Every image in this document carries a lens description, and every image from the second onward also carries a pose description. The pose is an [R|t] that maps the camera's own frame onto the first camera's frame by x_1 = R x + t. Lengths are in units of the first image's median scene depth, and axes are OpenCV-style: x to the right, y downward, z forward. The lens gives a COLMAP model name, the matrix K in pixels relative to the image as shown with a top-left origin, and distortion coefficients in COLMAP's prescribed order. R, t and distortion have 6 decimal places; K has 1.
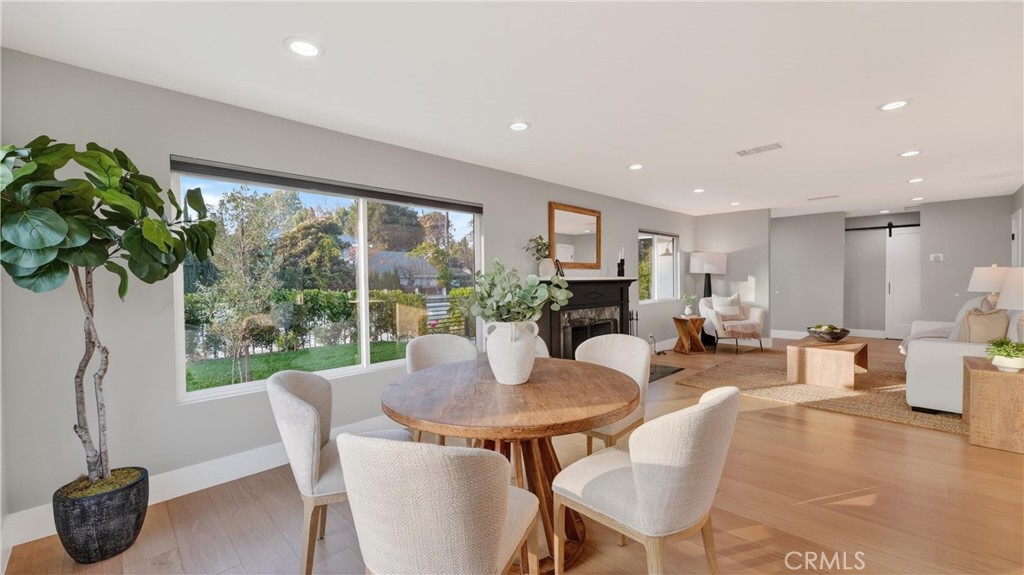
lens RADIAL K [[409.1, 0, 520.0], [0, 409.1, 287.8], [0, 0, 1]] dist [0.001042, 0.000260]
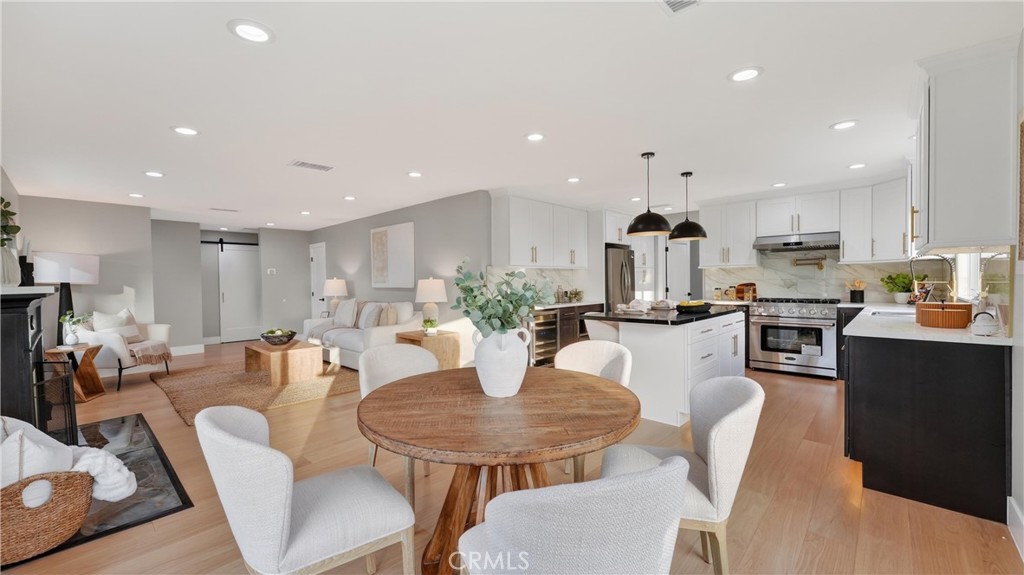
lens RADIAL K [[409.1, 0, 512.9], [0, 409.1, 285.7], [0, 0, 1]] dist [0.001042, 0.000260]
pose [[-0.032262, 0.000609, 0.999479, -0.293427], [0.036548, 0.999332, 0.000571, -0.004483], [-0.998811, 0.036548, -0.032262, 0.309422]]
